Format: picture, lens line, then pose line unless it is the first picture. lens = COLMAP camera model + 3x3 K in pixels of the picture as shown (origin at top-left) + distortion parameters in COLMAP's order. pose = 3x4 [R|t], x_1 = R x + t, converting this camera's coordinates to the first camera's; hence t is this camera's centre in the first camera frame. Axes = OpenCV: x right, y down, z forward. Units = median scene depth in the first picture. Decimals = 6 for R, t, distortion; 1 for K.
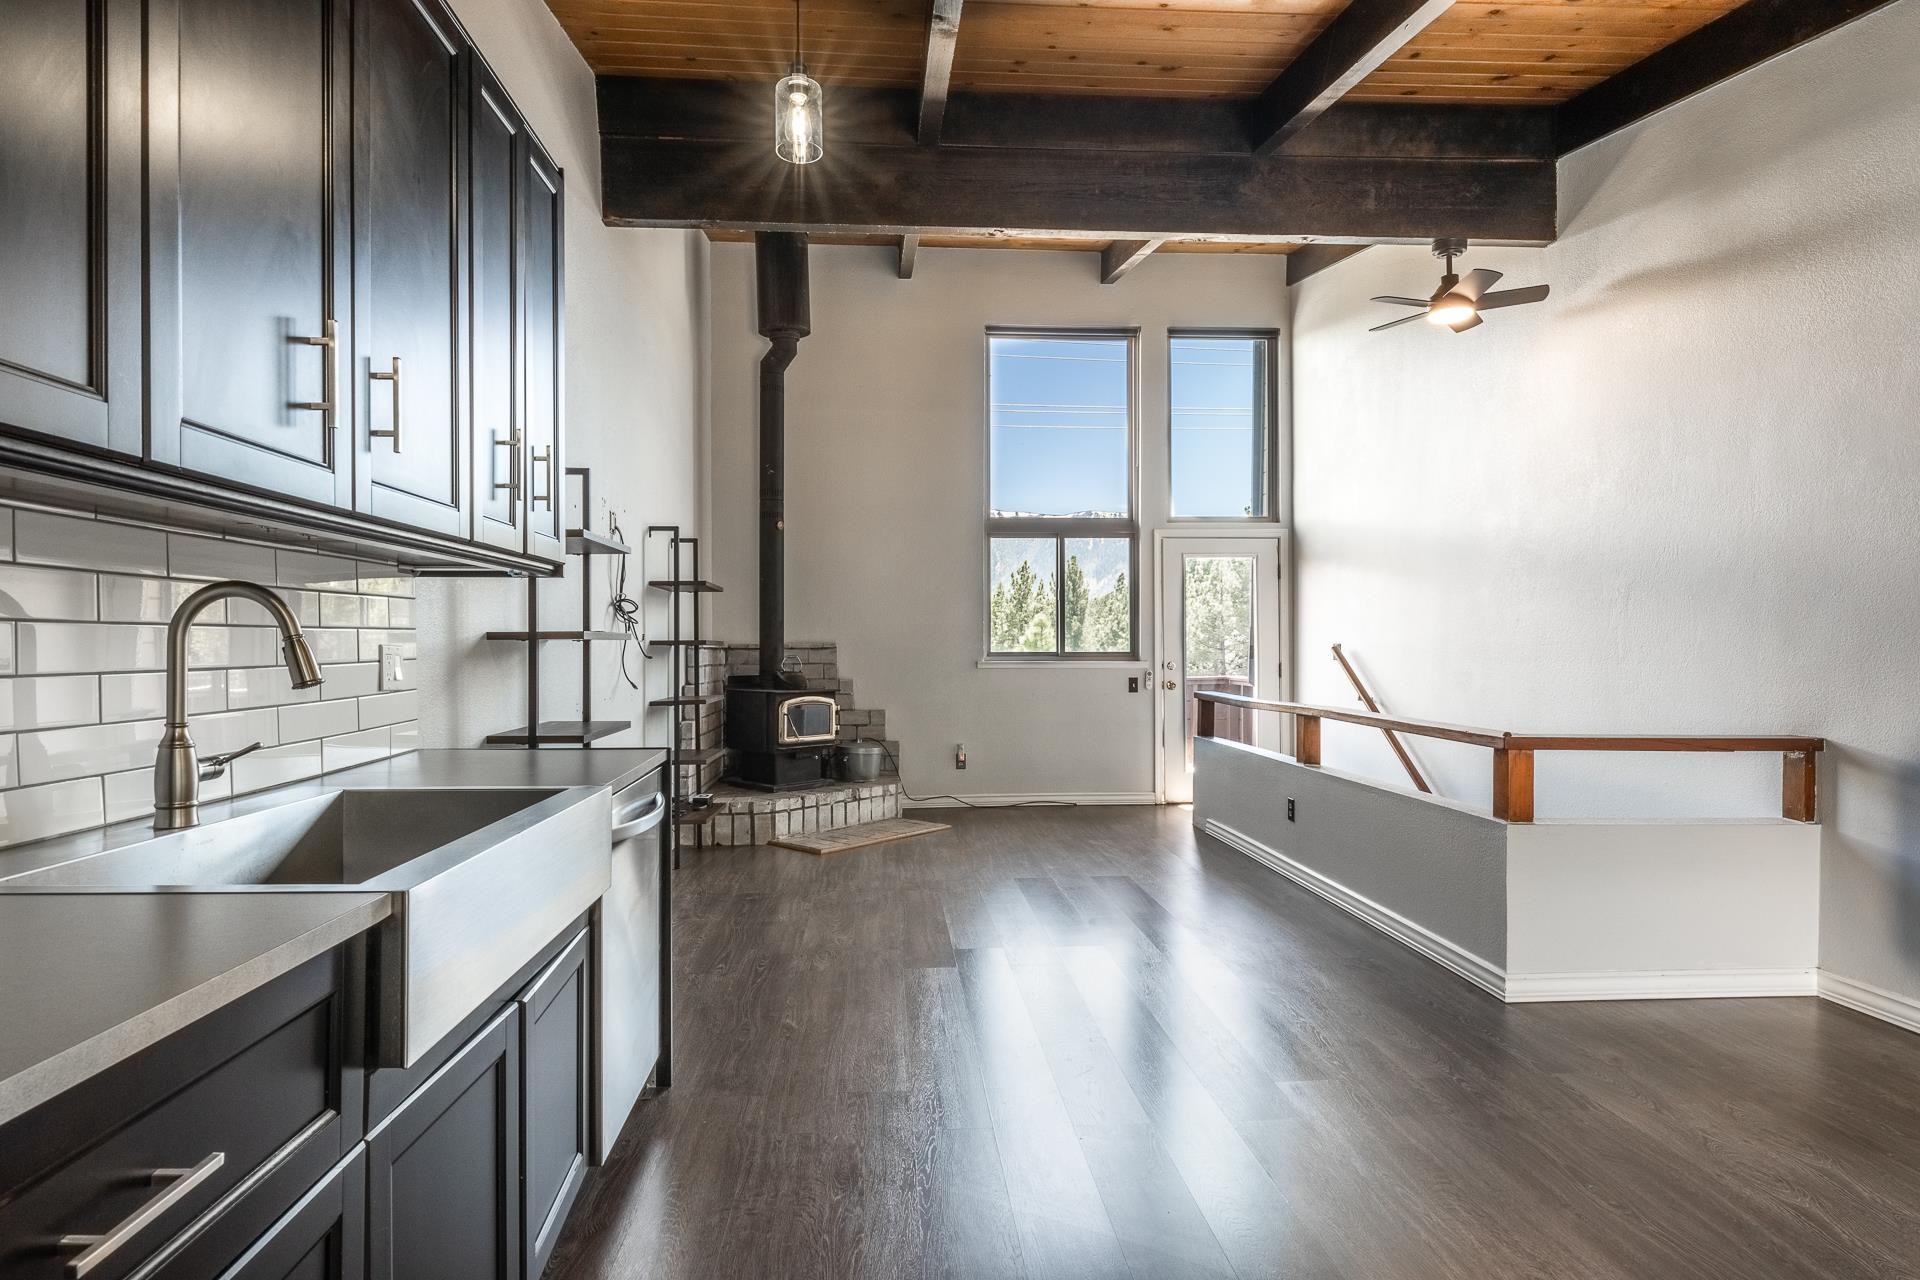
lens RADIAL K [[1016.2, 0, 939.4], [0, 1016.2, 642.7], [0, 0, 1]] dist [-0.001349, -0.002701]
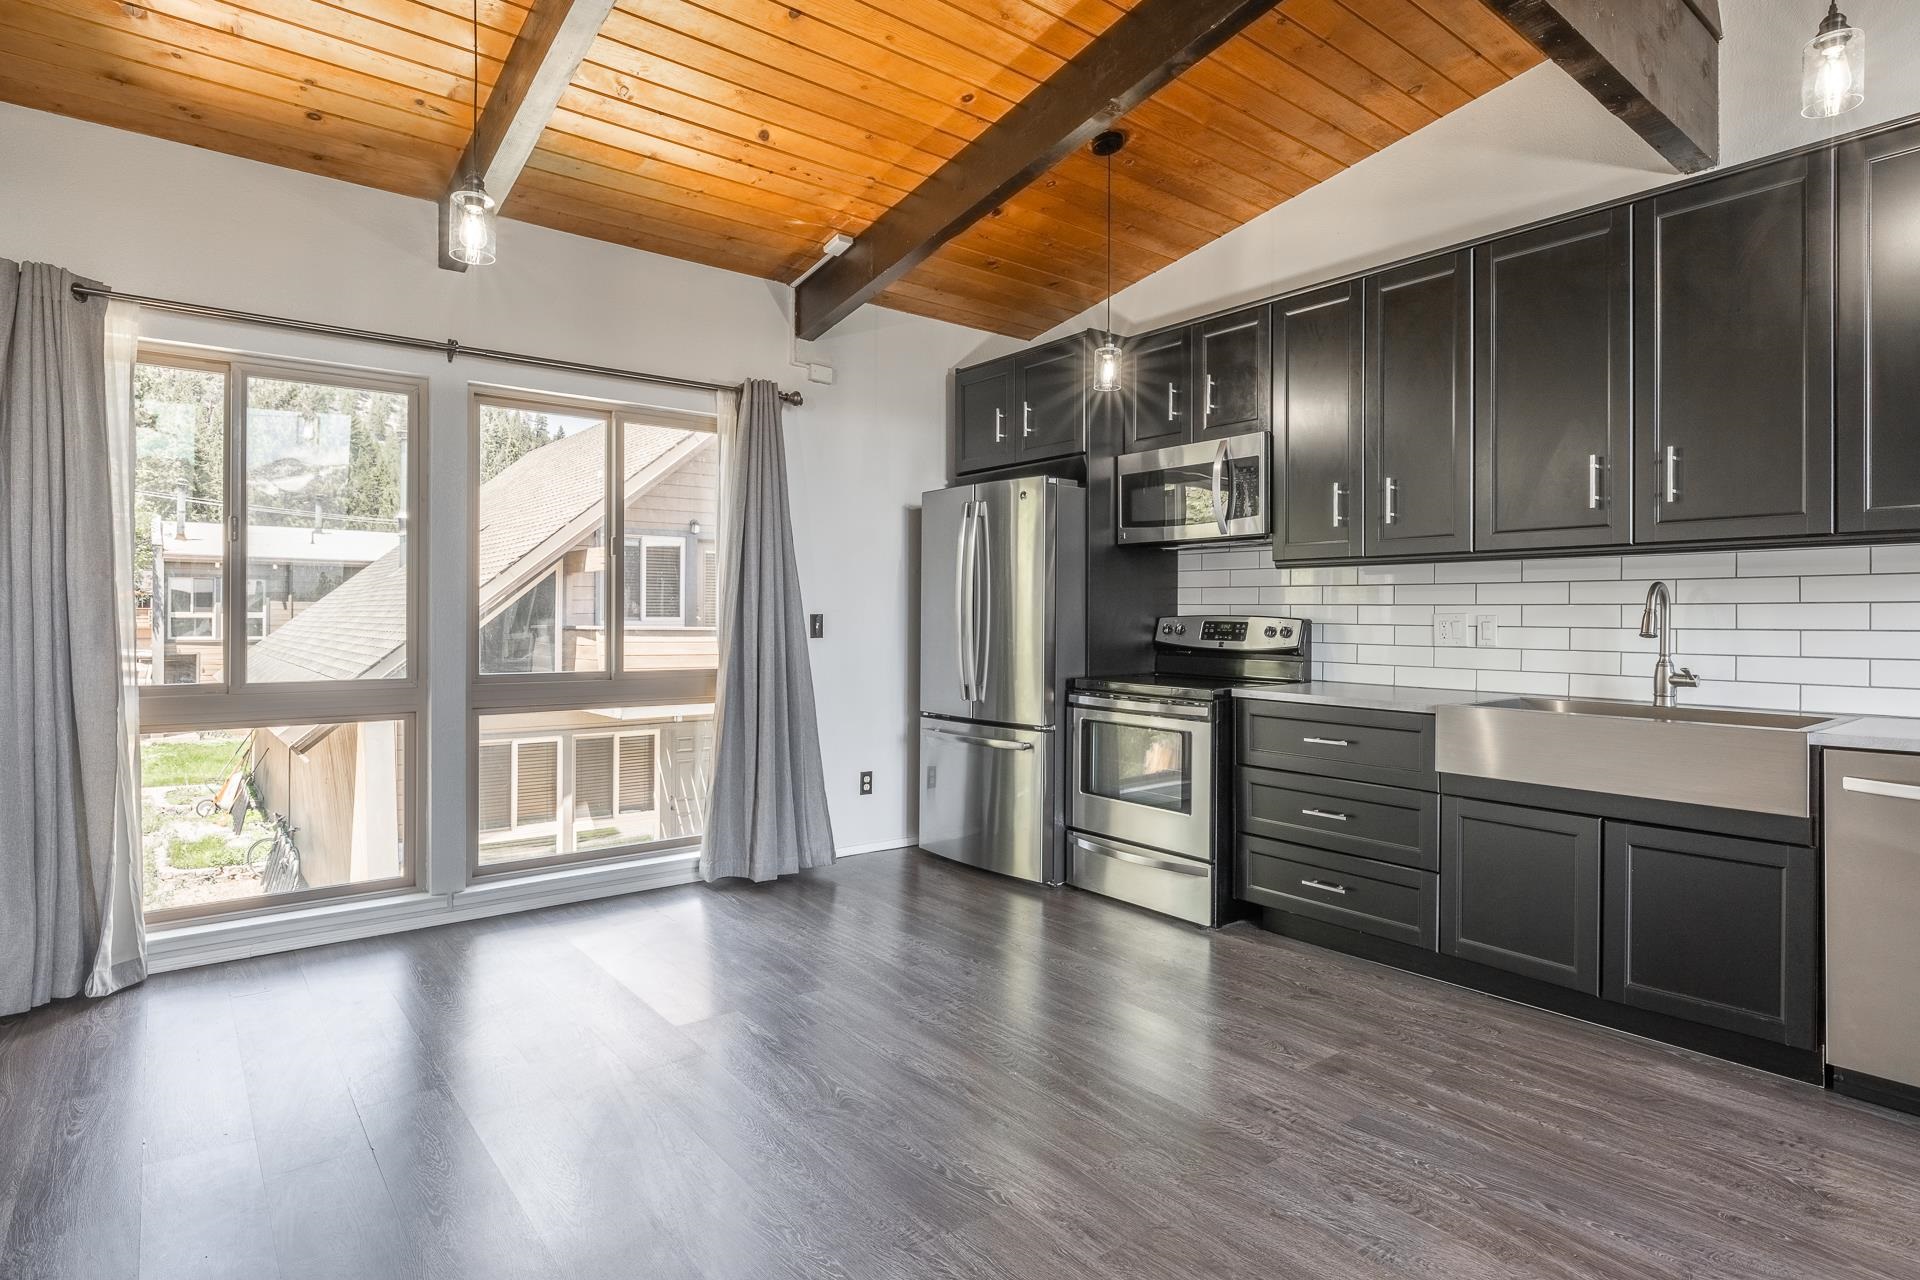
lens RADIAL K [[1016.2, 0, 943.7], [0, 1016.2, 620.5], [0, 0, 1]] dist [-0.001349, -0.002701]
pose [[-0.817653, -0.000224, -0.575711, 0.394665], [-0.002196, 0.999994, 0.002730, 0.002826], [0.575707, 0.003497, -0.817649, 0.465308]]
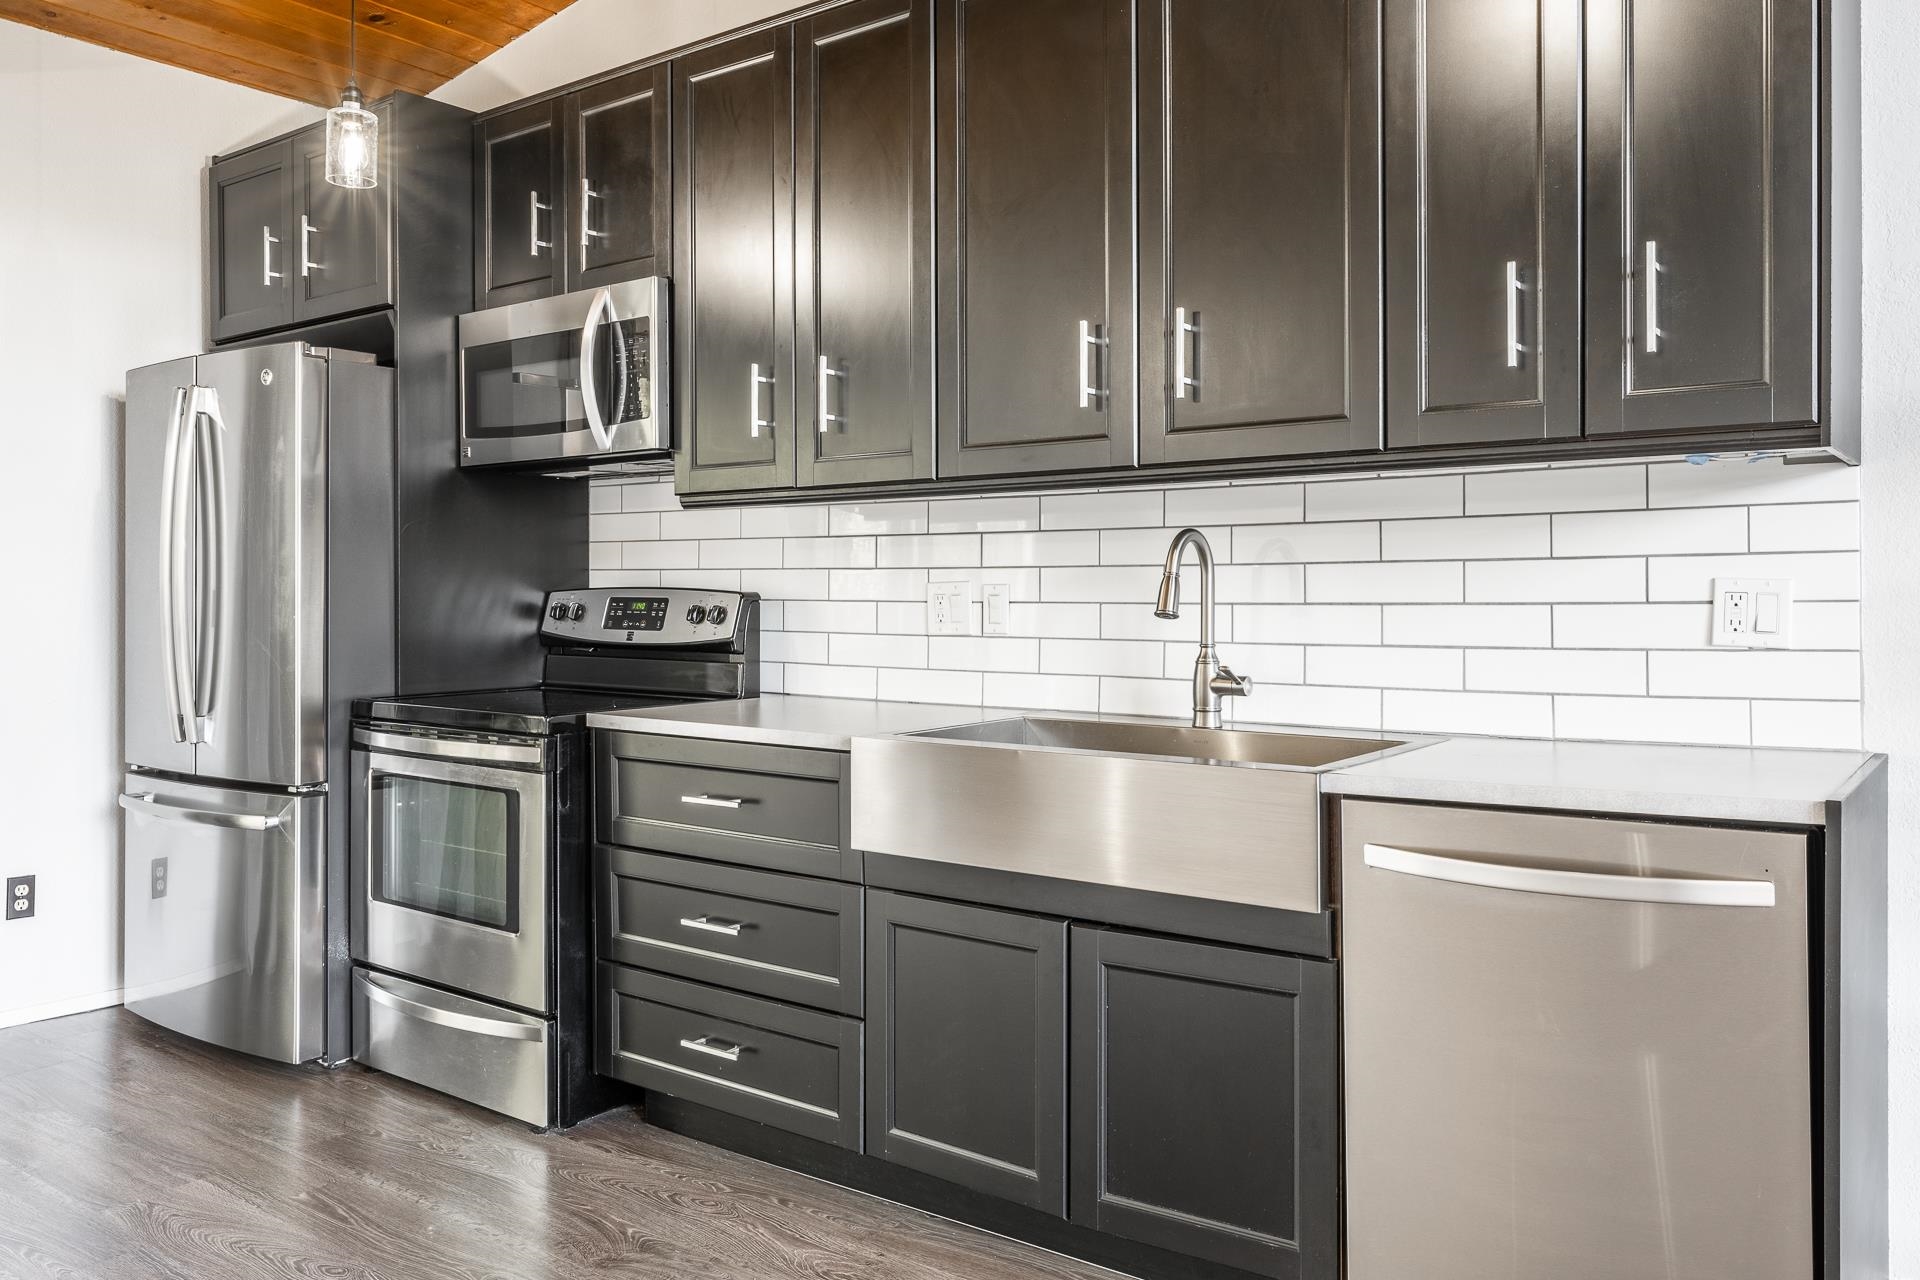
lens RADIAL K [[1475.4, 0, 952.3], [0, 1475.4, 596.3], [0, 0, 1]] dist [0.000959, -0.002527]
pose [[-0.641869, 0.005936, -0.766792, 0.214812], [0.005455, 0.999980, 0.003175, 0.003267], [0.766795, -0.002145, -0.641888, 0.494548]]
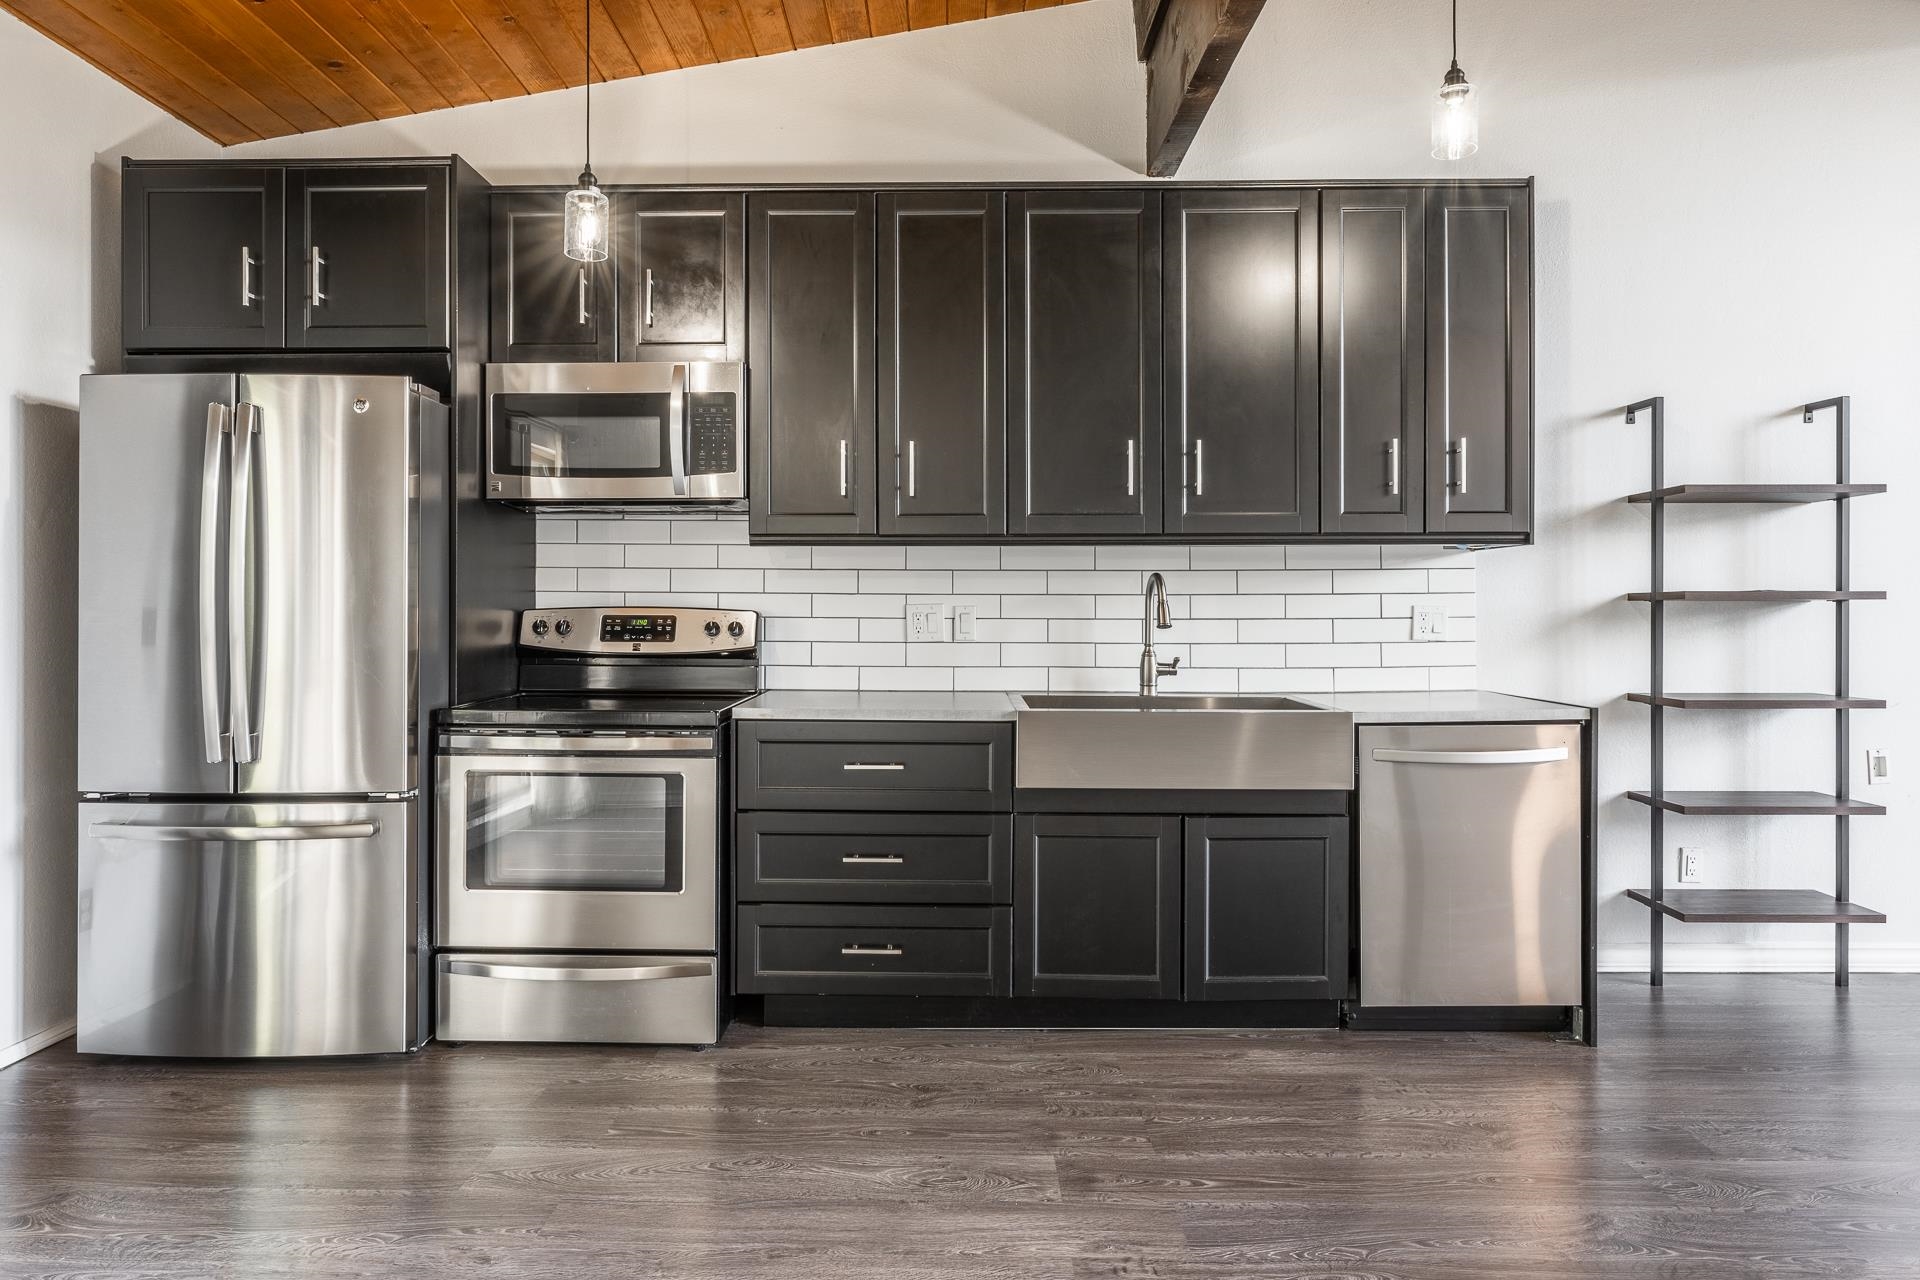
lens RADIAL K [[1162.6, 0, 949.3], [0, 1162.6, 611.8], [0, 0, 1]] dist [-0.001334, -0.002014]
pose [[-0.063024, 0.005134, -0.997999, 0.402819], [0.002043, 0.999985, 0.005015, 0.000582], [0.998010, -0.001723, -0.063033, 0.193855]]
